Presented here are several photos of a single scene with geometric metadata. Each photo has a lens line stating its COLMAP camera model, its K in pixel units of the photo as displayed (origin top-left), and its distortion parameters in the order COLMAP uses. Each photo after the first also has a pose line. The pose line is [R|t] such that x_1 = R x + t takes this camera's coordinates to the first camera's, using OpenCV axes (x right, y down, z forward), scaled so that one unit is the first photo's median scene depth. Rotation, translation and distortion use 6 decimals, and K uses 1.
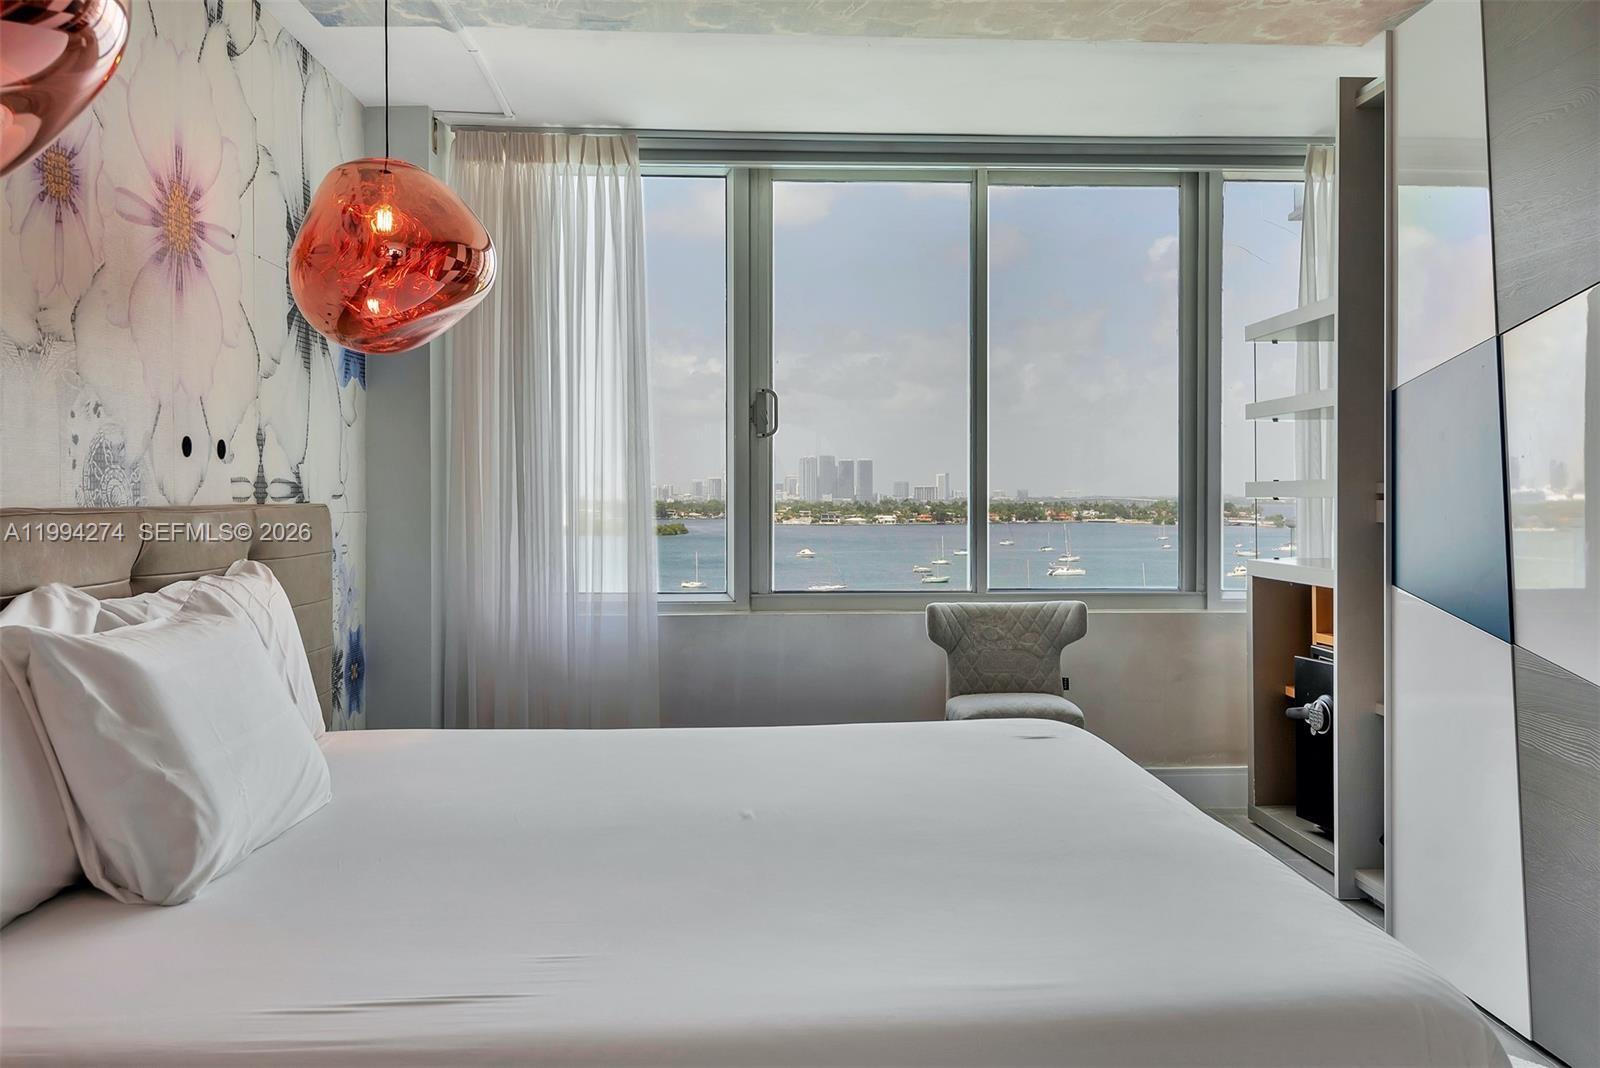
lens RADIAL K [[1343.1, 0, 819.7], [0, 1343.1, 495.7], [0, 0, 1]] dist [0.035631, -0.023620]
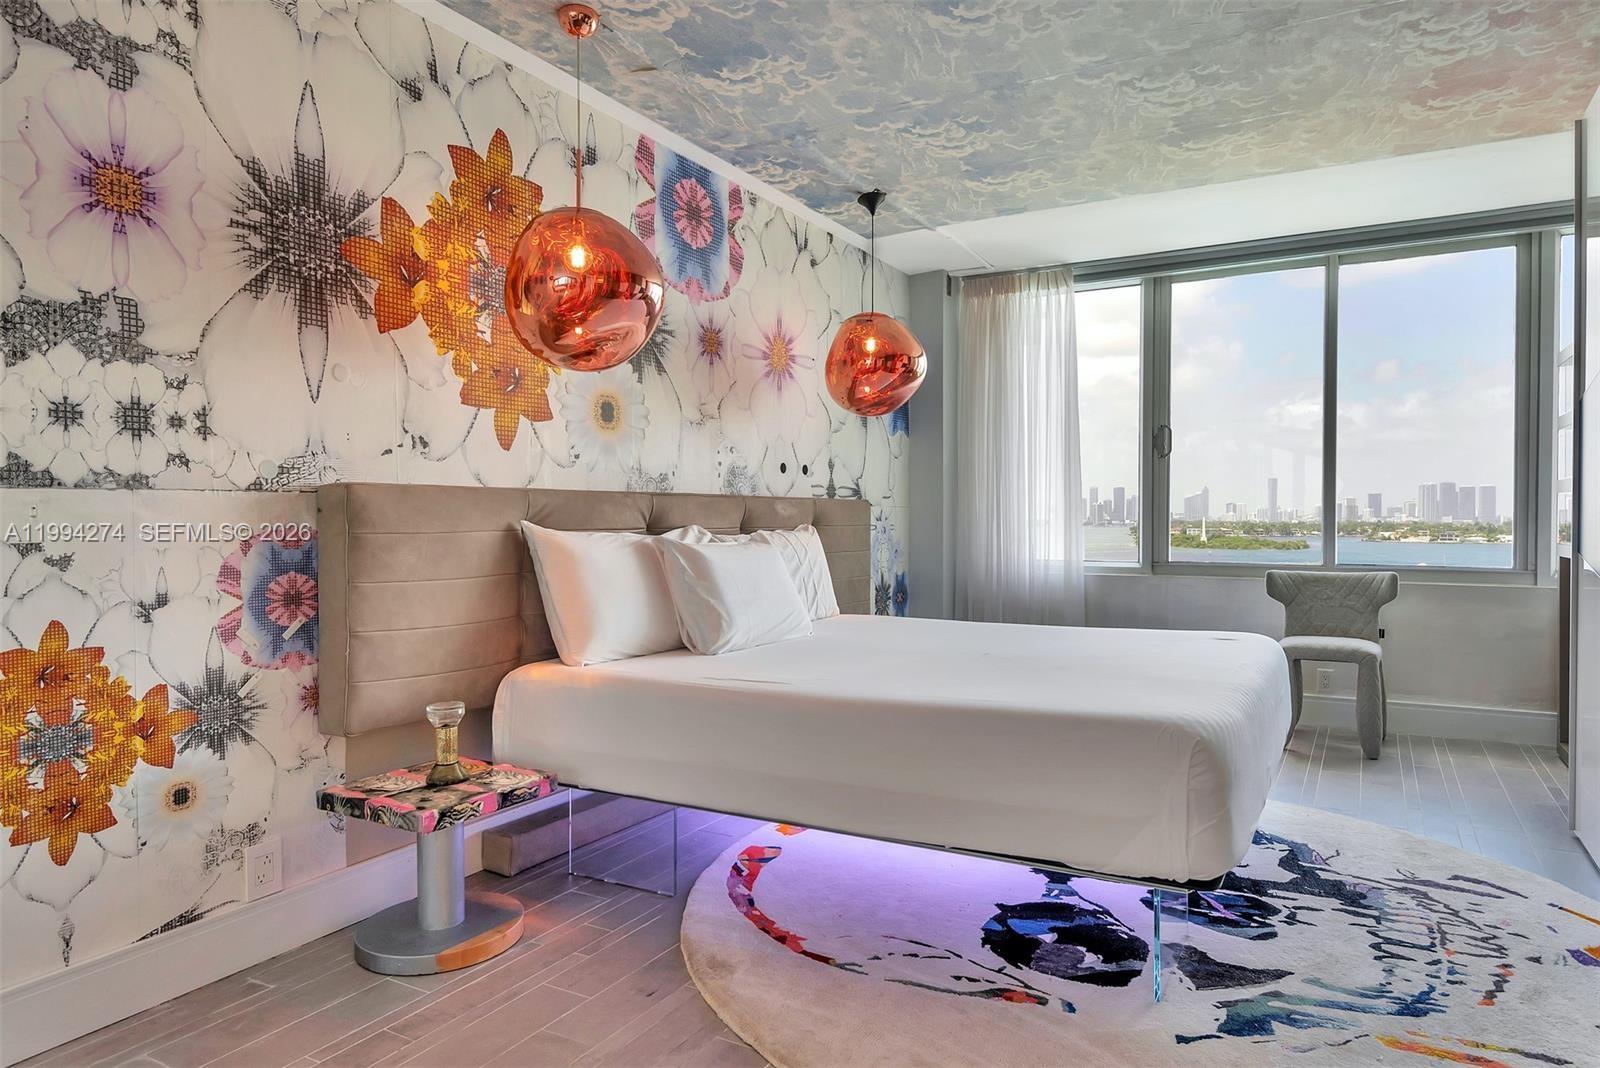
lens RADIAL K [[983.0, 0, 817.2], [0, 983.0, 530.3], [0, 0, 1]] dist [0.034126, -0.026480]
pose [[0.846063, 0.007947, -0.533024, 0.236715], [-0.001059, 0.999912, 0.013227, 0.024709], [0.533082, -0.010627, 0.845997, -0.139007]]
